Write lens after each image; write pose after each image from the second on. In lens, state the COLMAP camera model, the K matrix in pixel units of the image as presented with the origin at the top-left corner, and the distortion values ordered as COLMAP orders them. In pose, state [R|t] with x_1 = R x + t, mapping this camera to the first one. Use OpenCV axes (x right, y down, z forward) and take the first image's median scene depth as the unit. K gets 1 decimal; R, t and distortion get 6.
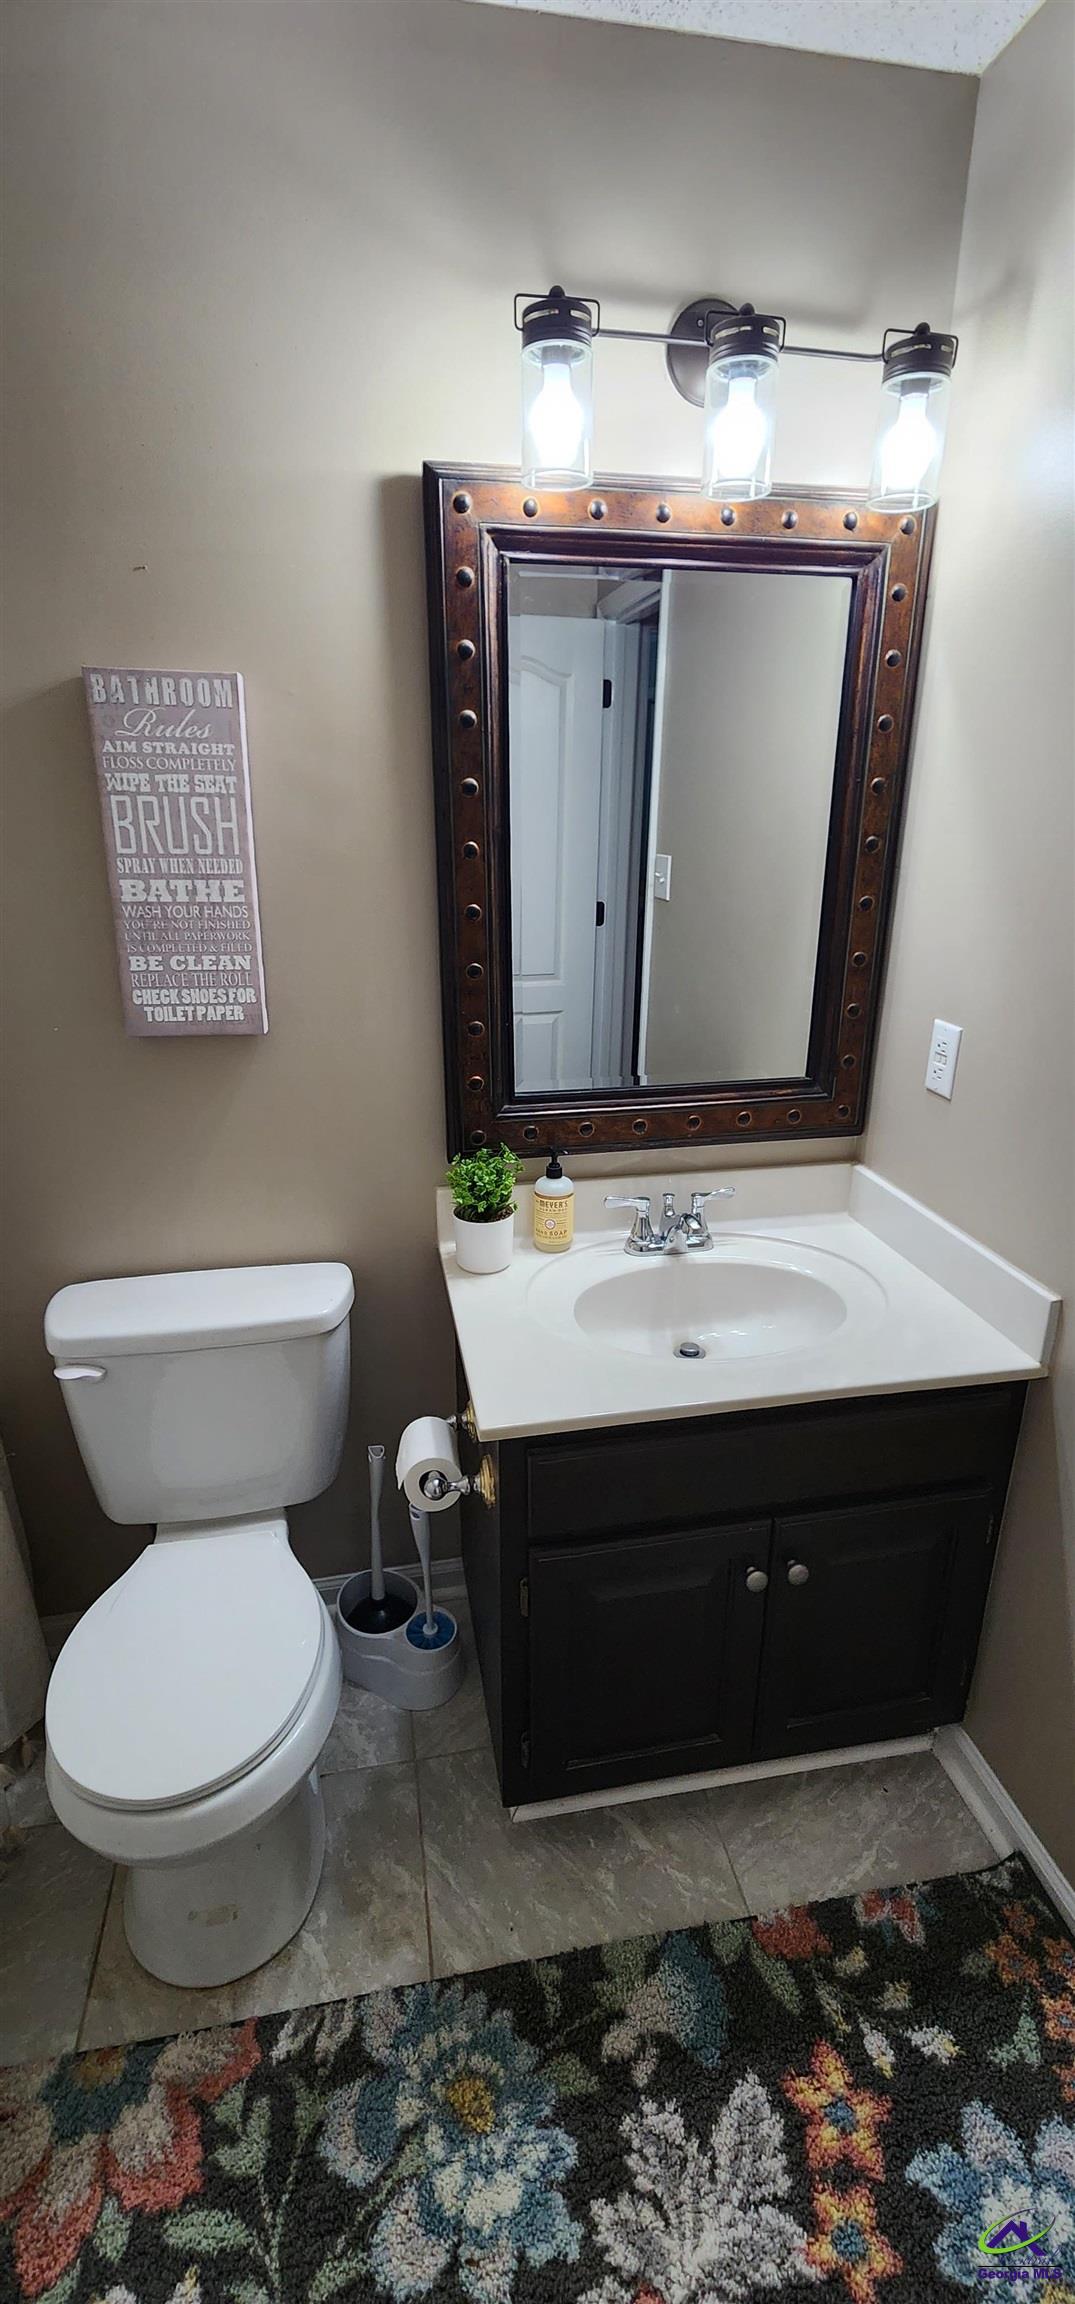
lens RADIAL K [[953.6, 0, 529.8], [0, 953.6, 1127.6], [0, 0, 1]] dist [0.003805, -0.004119]
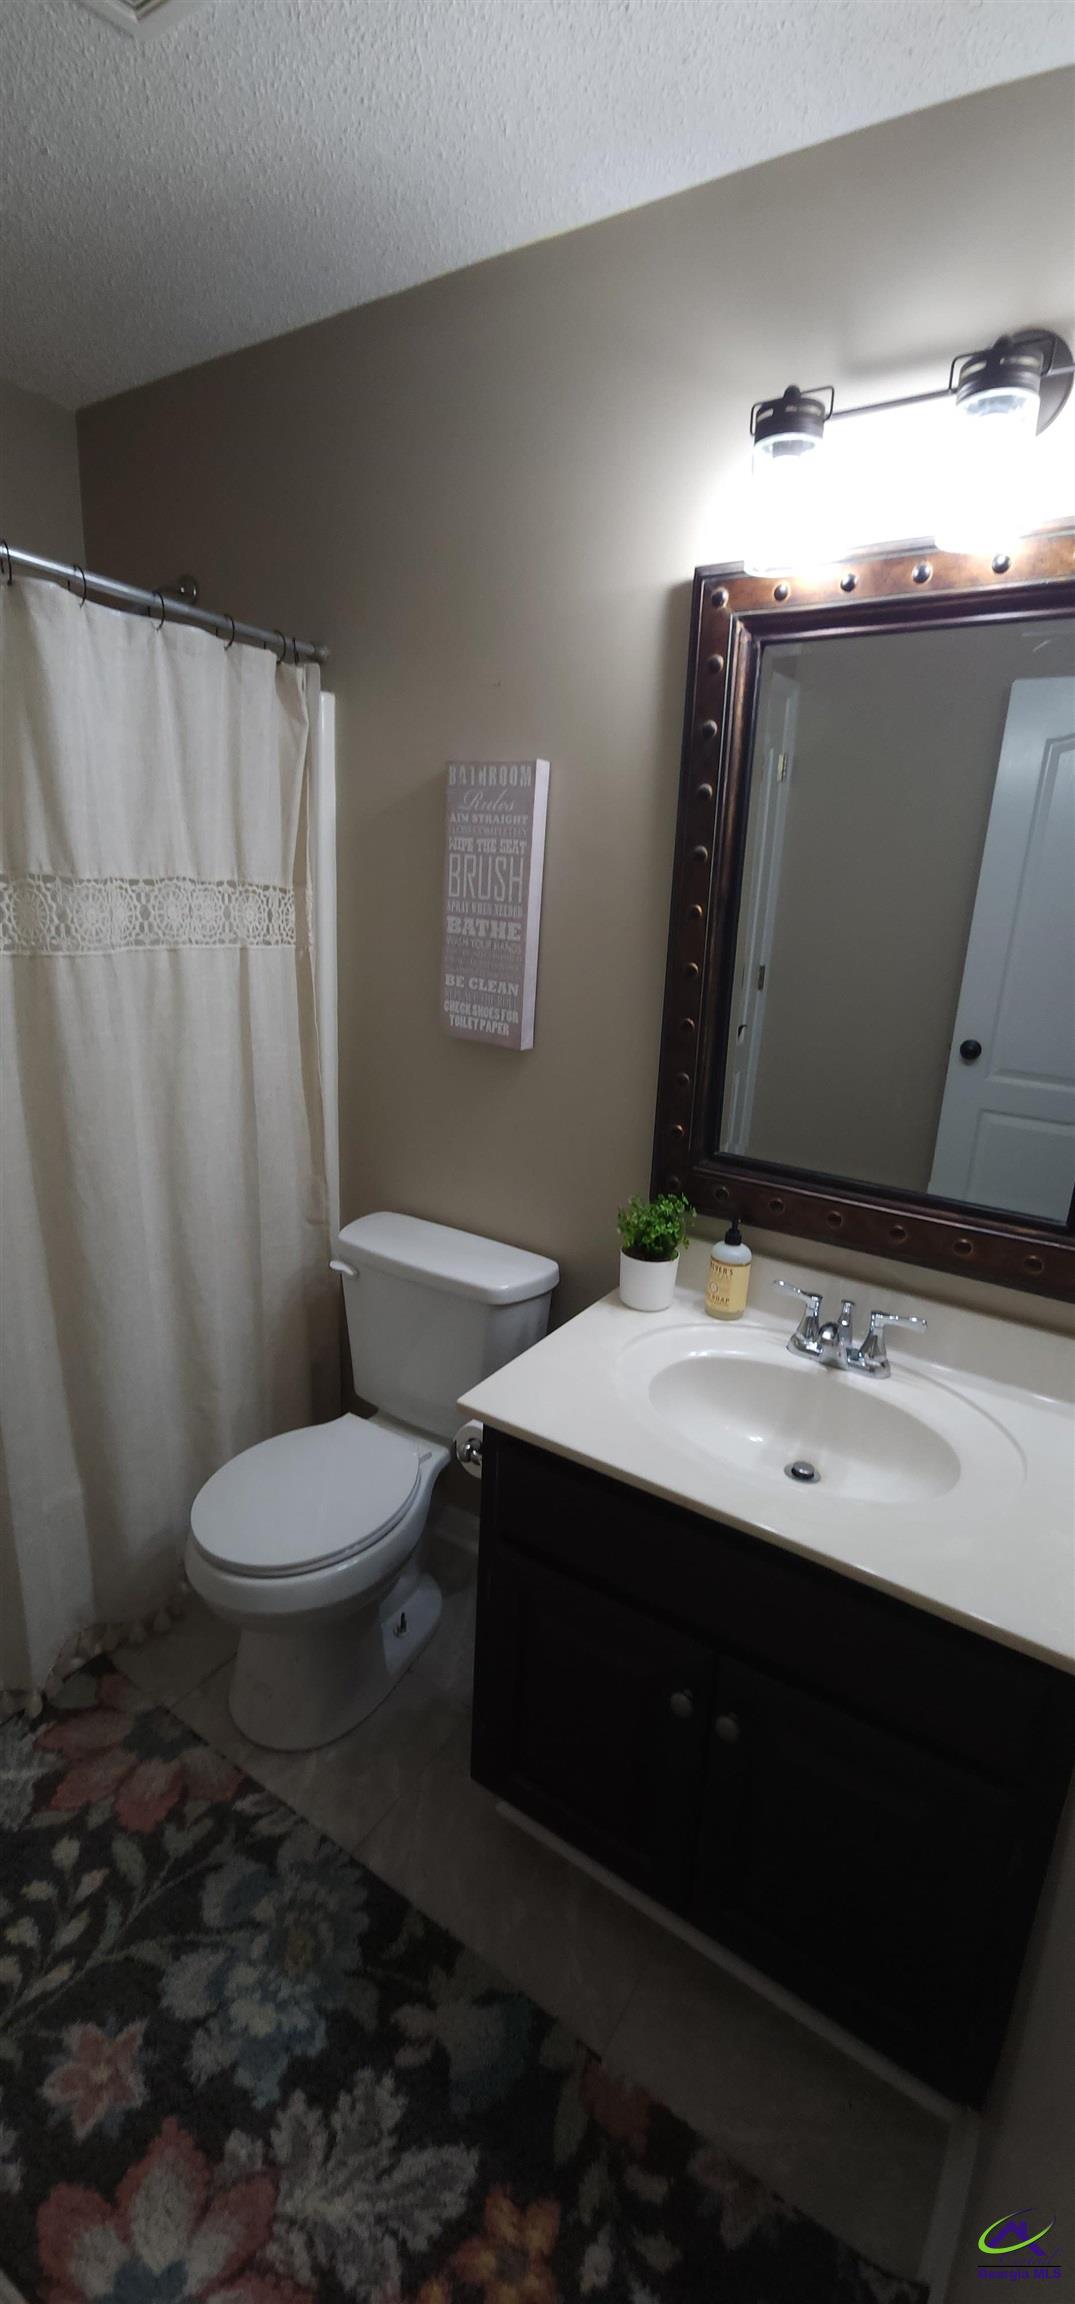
lens RADIAL K [[953.6, 0, 543.8], [0, 953.6, 1126.6], [0, 0, 1]] dist [0.003805, -0.004119]
pose [[0.721681, 0.211697, -0.659061, 0.602139], [-0.258188, 0.965704, 0.027475, -0.049169], [0.642274, 0.150334, 0.751588, 0.138195]]
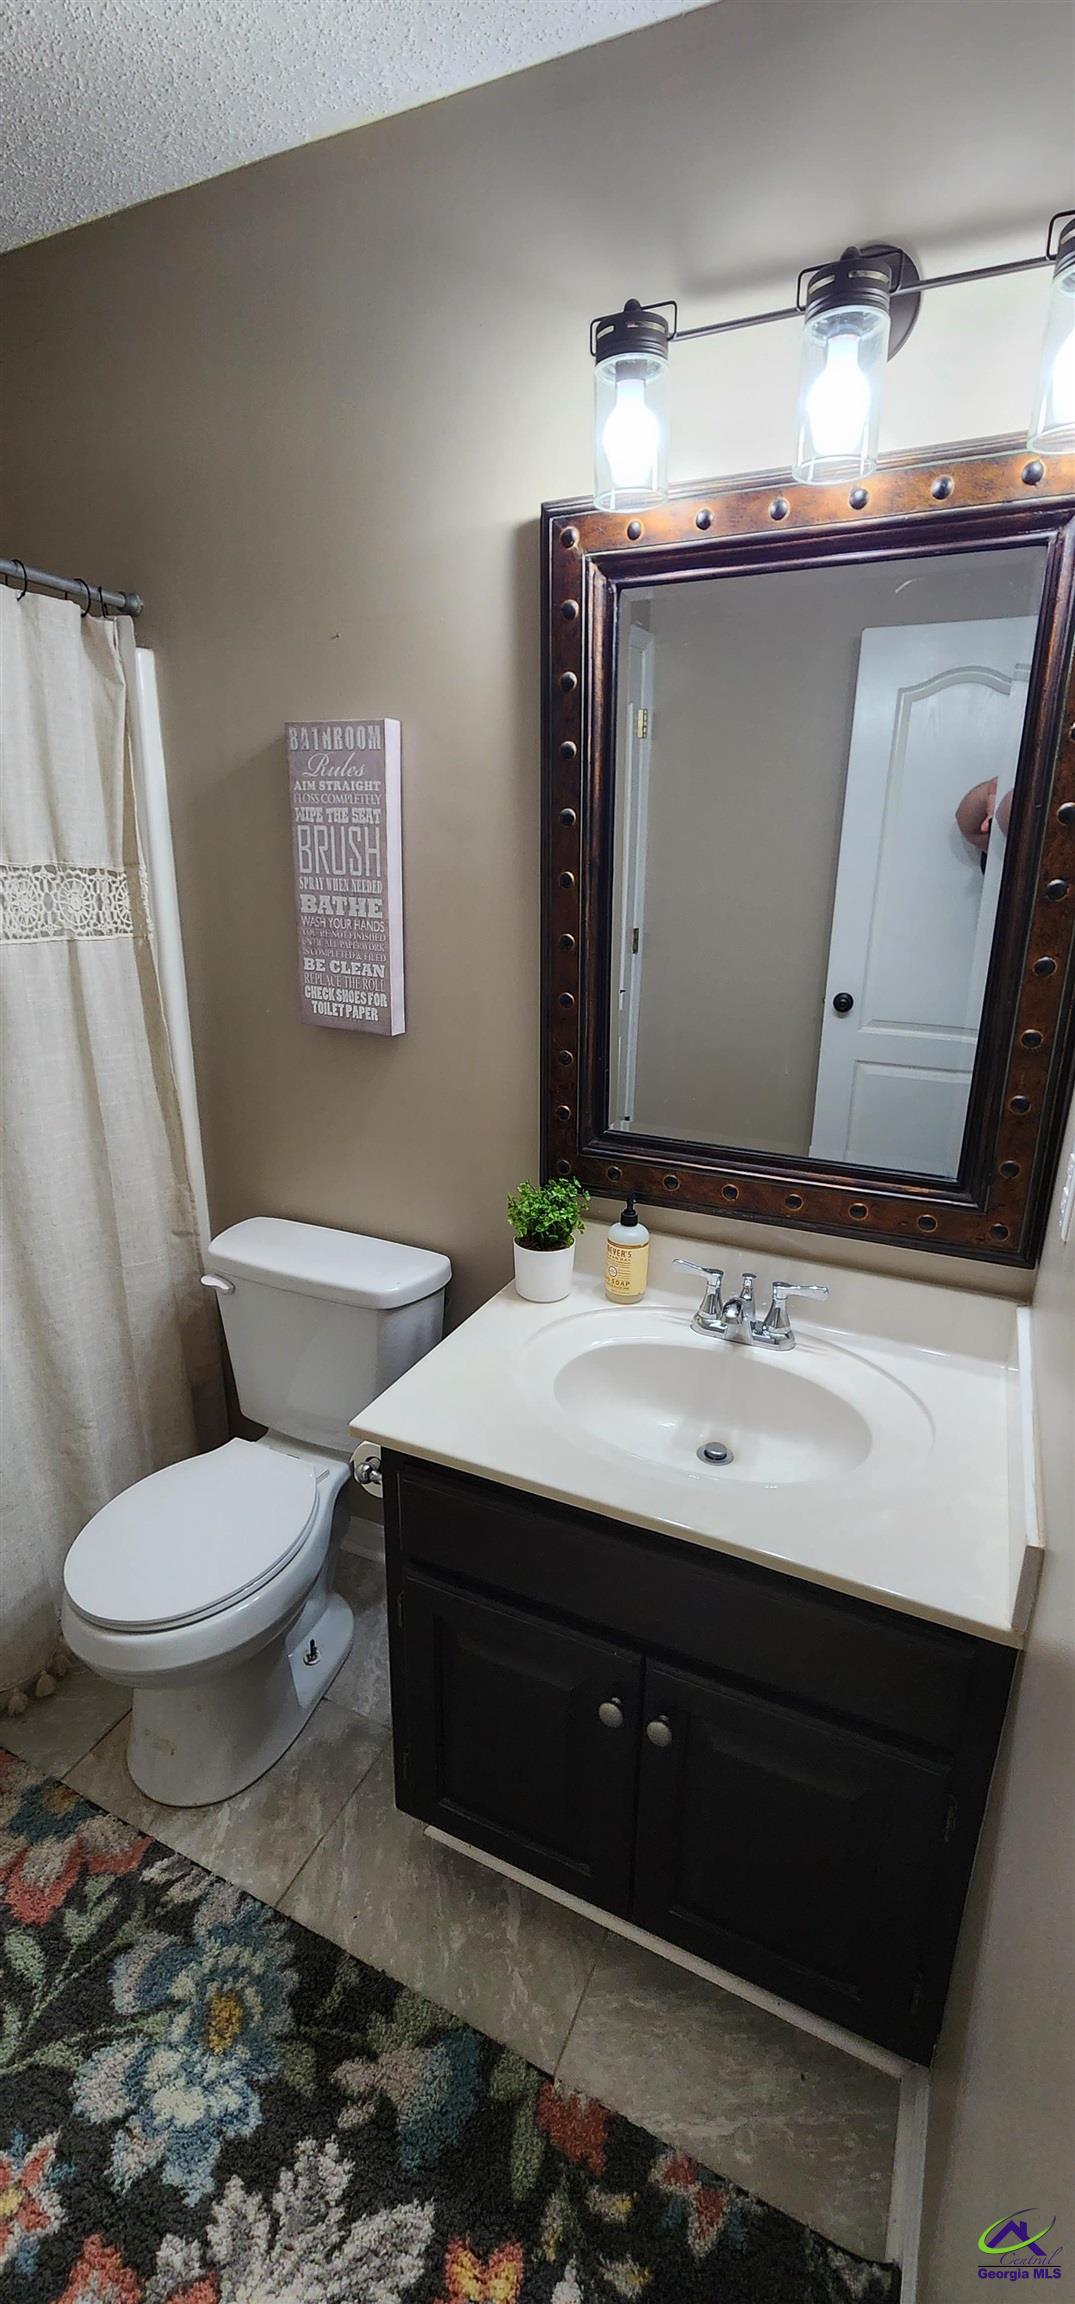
lens RADIAL K [[953.6, 0, 549.3], [0, 953.6, 1131.5], [0, 0, 1]] dist [0.003805, -0.004119]
pose [[0.812002, 0.179569, -0.555345, 0.559188], [-0.191178, 0.980834, 0.037617, -0.070314], [0.551456, 0.075624, 0.830769, 0.190193]]
